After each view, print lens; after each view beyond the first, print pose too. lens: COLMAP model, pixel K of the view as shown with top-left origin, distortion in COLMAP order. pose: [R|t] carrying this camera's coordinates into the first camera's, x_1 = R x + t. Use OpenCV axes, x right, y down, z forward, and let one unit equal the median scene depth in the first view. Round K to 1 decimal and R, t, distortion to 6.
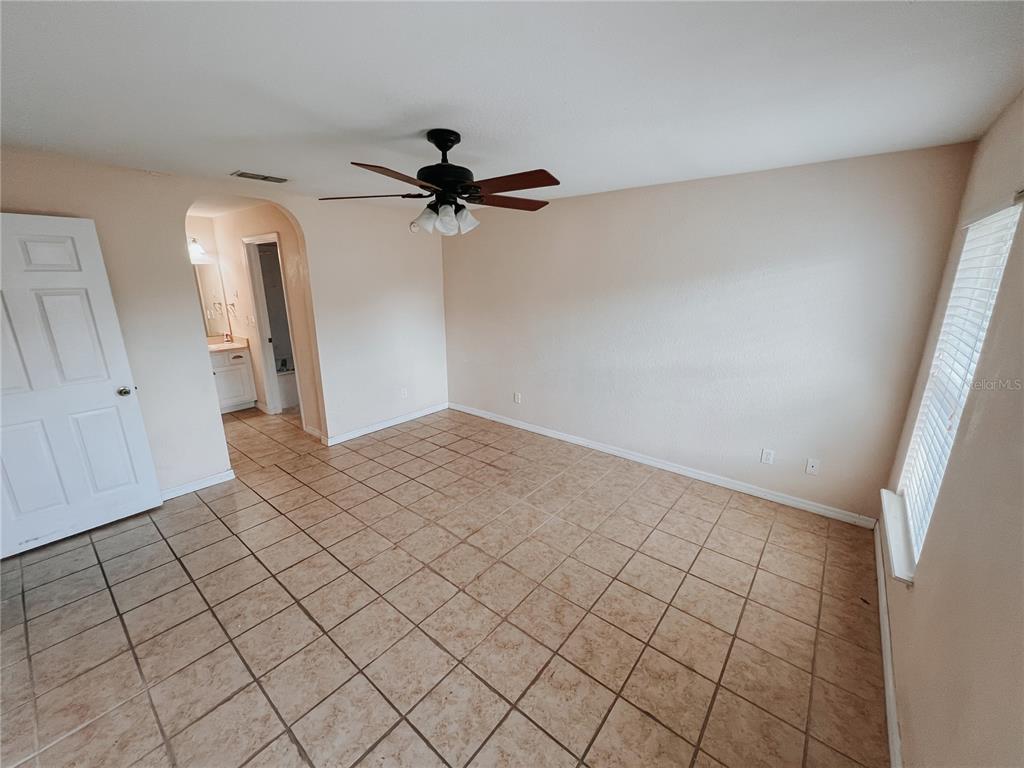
lens RADIAL K [[407.3, 0, 509.4], [0, 407.3, 385.1], [0, 0, 1]] dist [-0.002243, -0.000502]
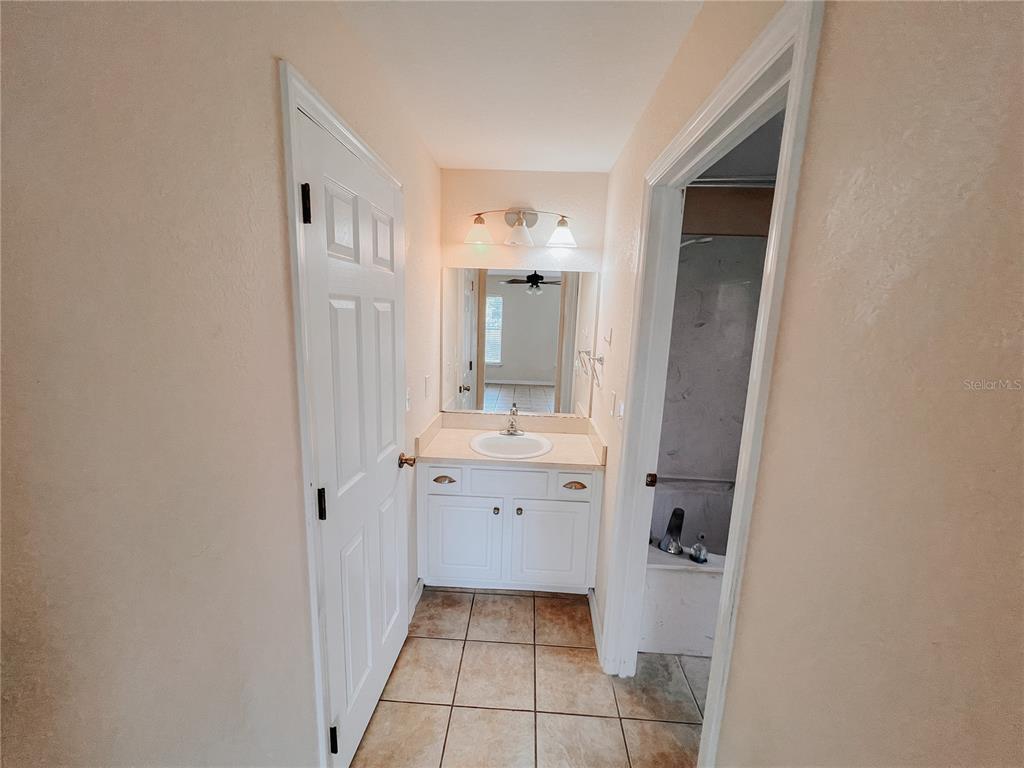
lens RADIAL K [[407.3, 0, 512.3], [0, 407.3, 379.4], [0, 0, 1]] dist [-0.002243, -0.000502]
pose [[0.594744, 0.163416, -0.787130, -0.697629], [-0.244783, 0.969441, 0.016310, -0.291970], [0.765742, 0.182976, 0.616571, 1.189014]]
